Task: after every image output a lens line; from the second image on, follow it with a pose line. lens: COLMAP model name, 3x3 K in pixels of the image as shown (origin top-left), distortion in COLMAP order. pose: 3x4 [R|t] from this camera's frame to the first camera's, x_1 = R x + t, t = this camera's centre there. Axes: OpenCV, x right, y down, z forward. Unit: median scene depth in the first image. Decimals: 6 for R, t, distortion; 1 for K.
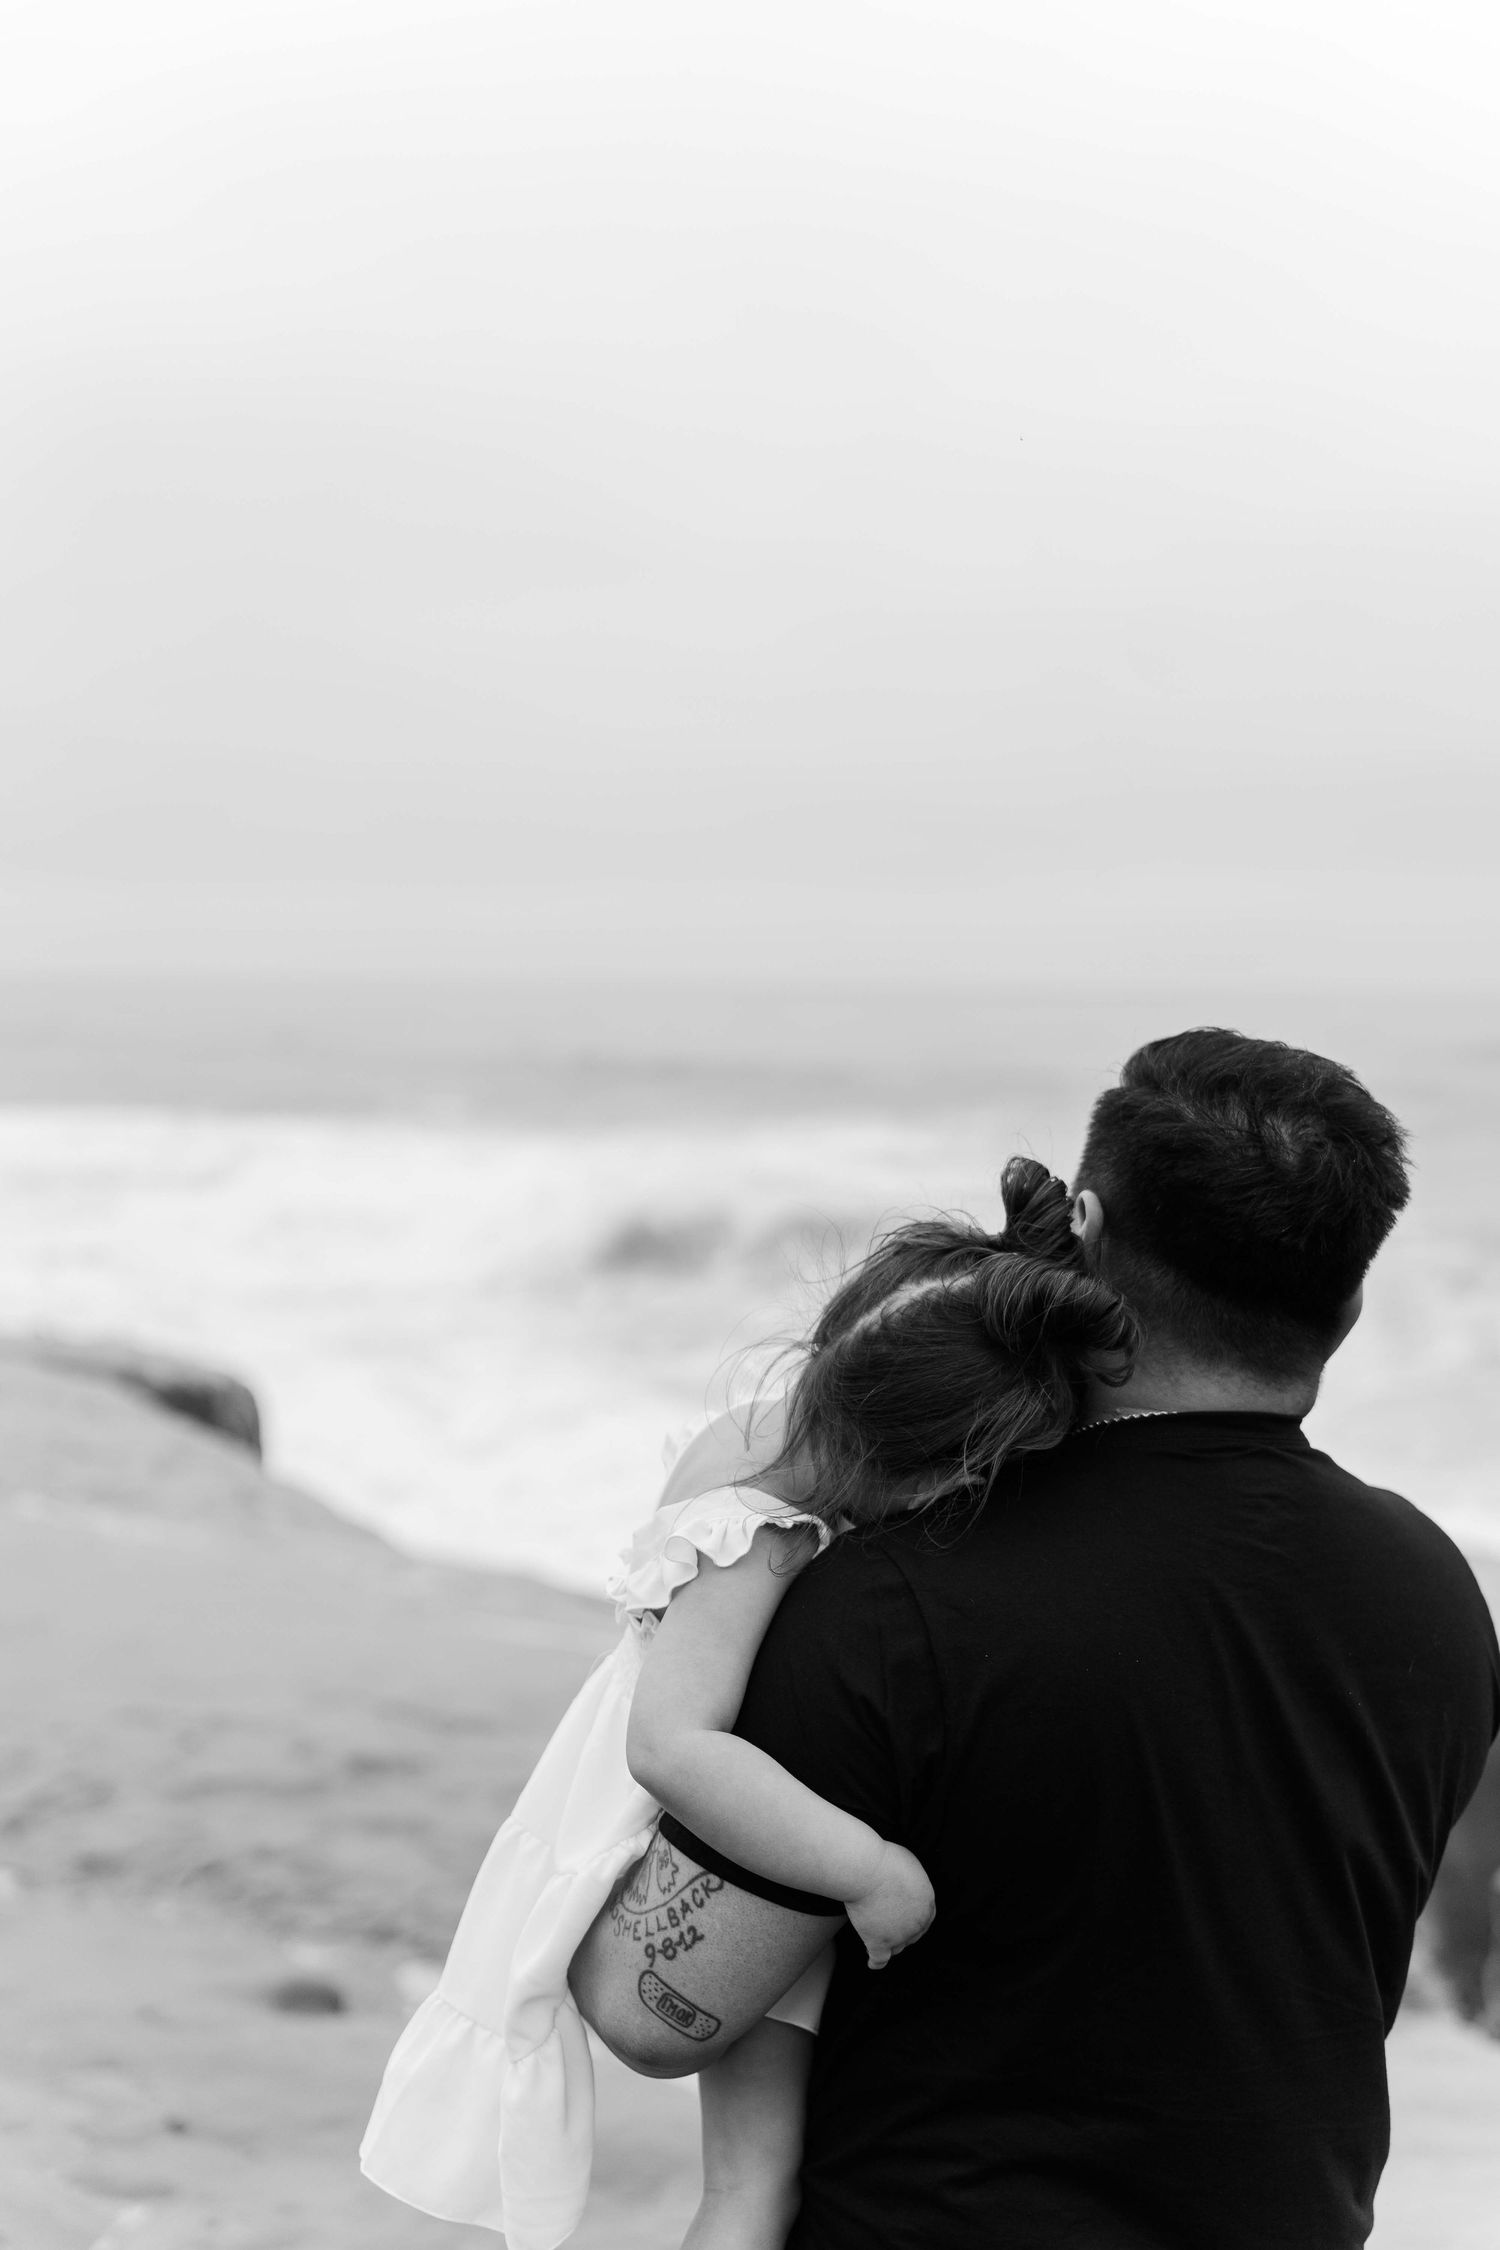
lens RADIAL K [[2668.5, 0, 751.6], [0, 2668.5, 1123.8], [0, 0, 1]] dist [-0.068556, 0.000000]
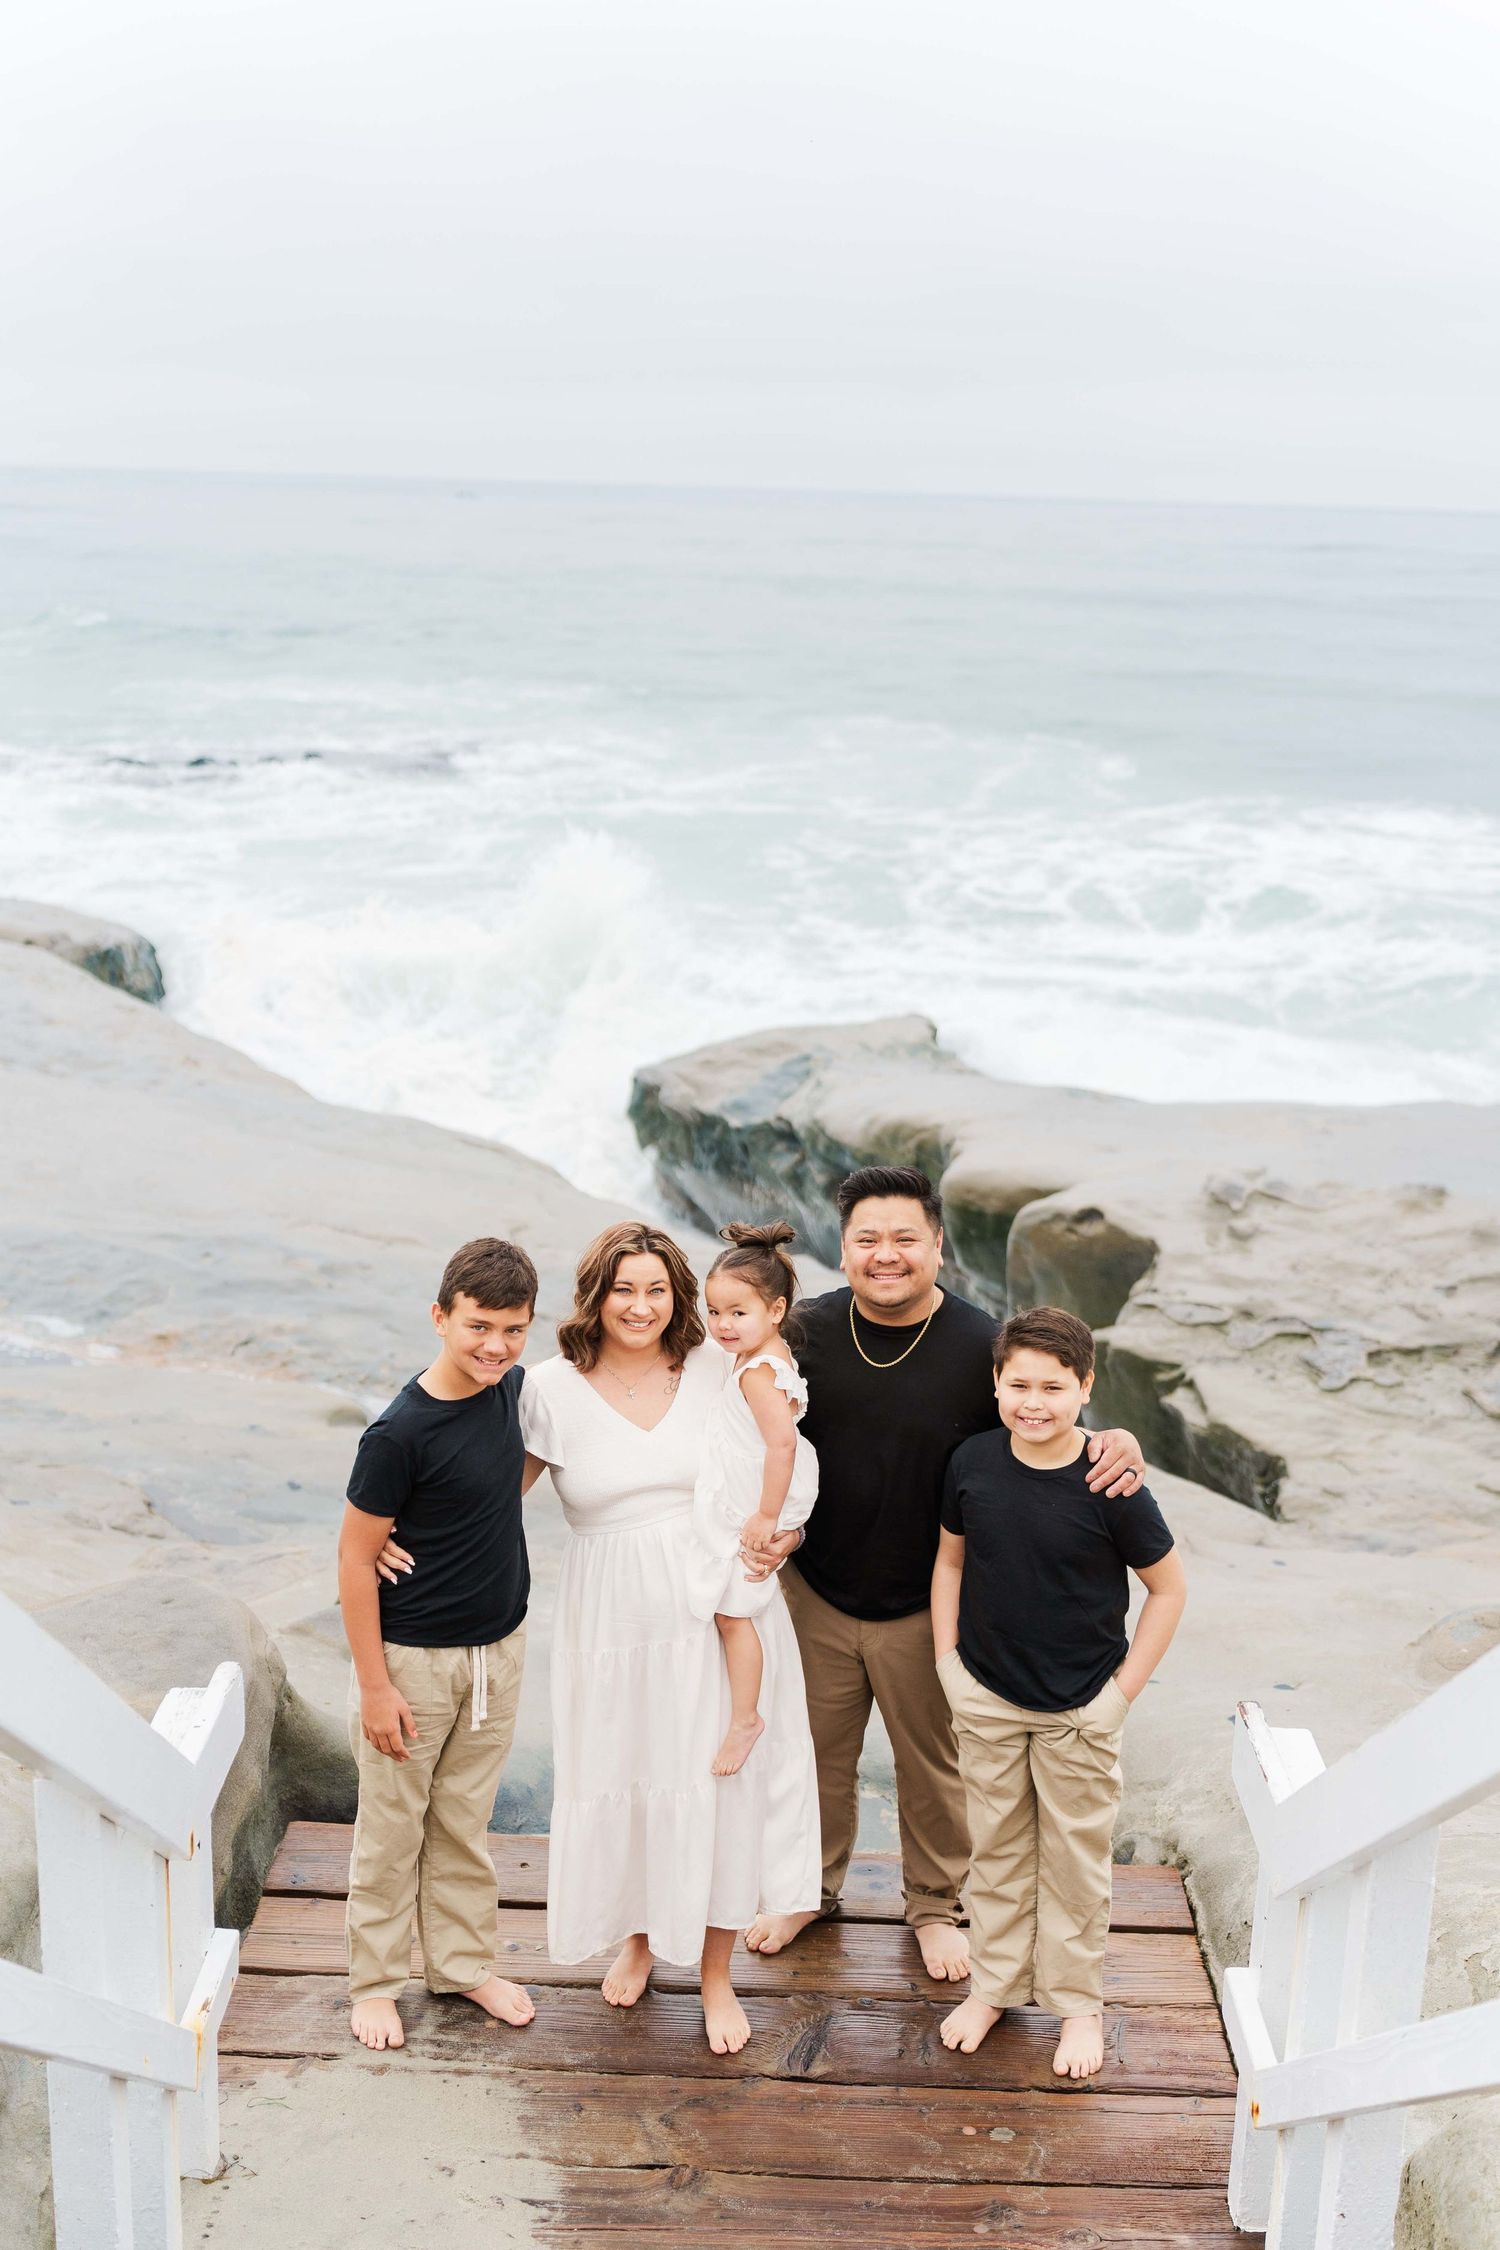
lens RADIAL K [[2473.4, 0, 757.9], [0, 2473.4, 1134.1], [0, 0, 1]] dist [0.018923, 0.000000]
pose [[0.996003, -0.000660, 0.089322, -0.034805], [-0.017019, 0.980252, 0.197019, -0.117283], [-0.087688, -0.197752, 0.976322, -0.383189]]
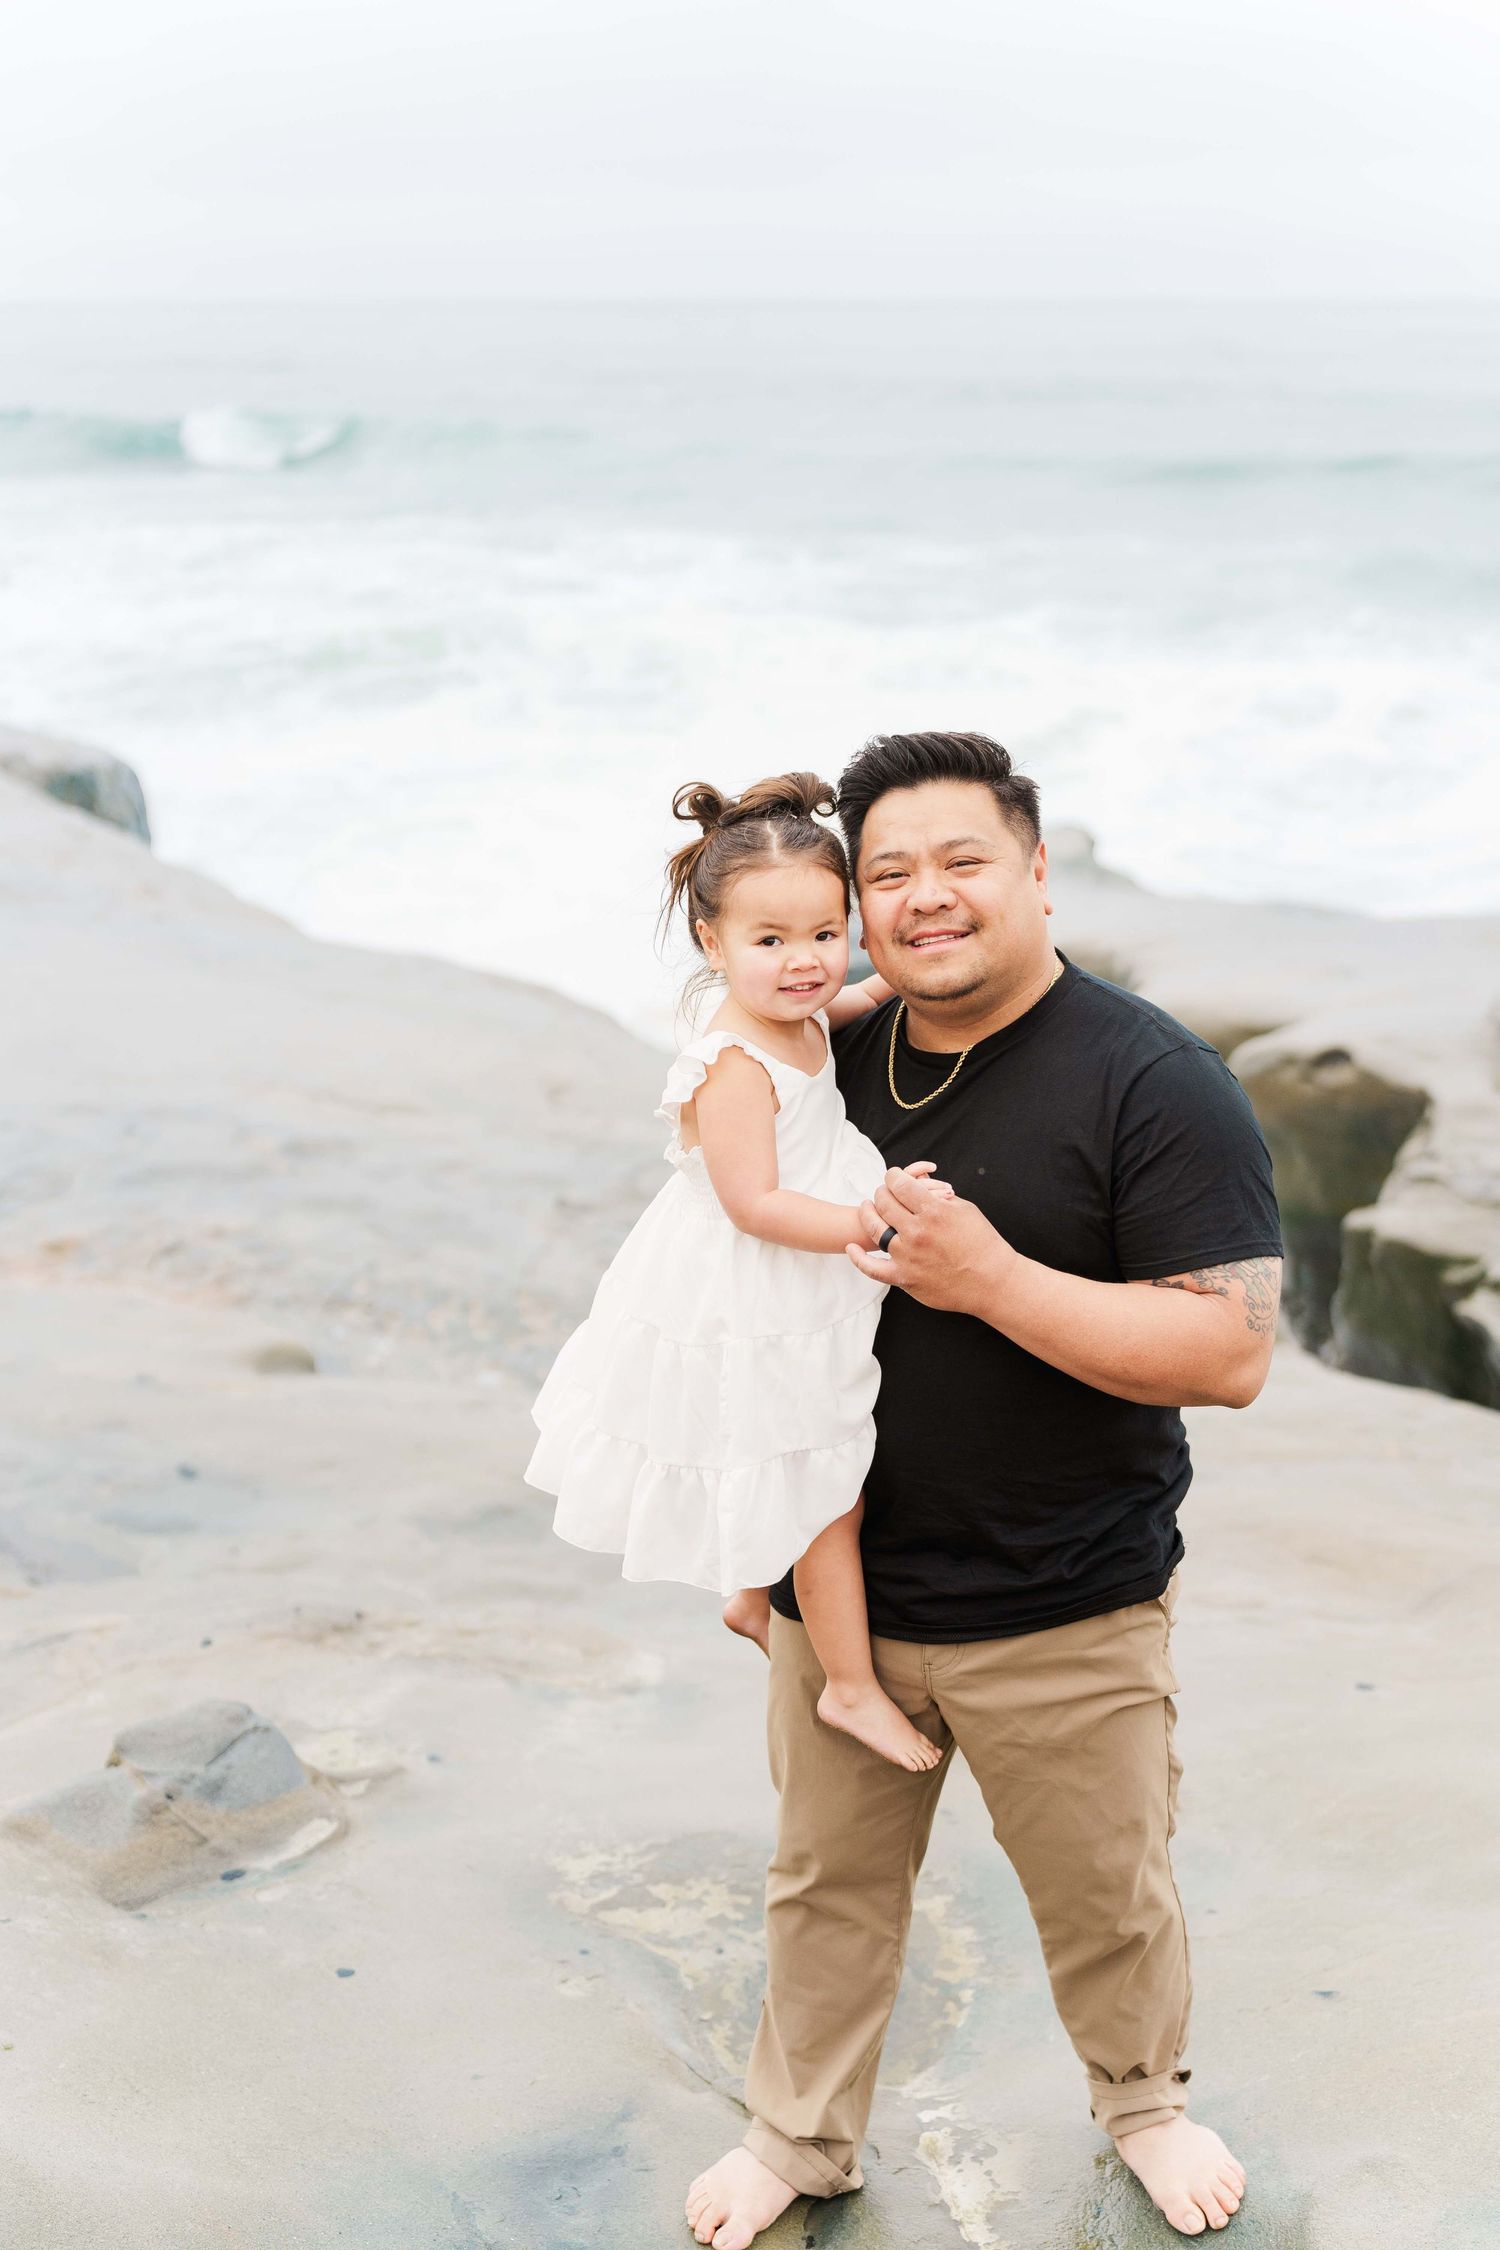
lens RADIAL K [[2705.9, 0, 754.8], [0, 2705.9, 1129.1], [0, 0, 1]] dist [-0.023785, 0.000000]
pose [[0.998613, -0.023545, 0.047093, -0.013399], [0.011519, 0.970473, 0.240936, -0.031490], [-0.051375, -0.240059, 0.969398, -0.081498]]
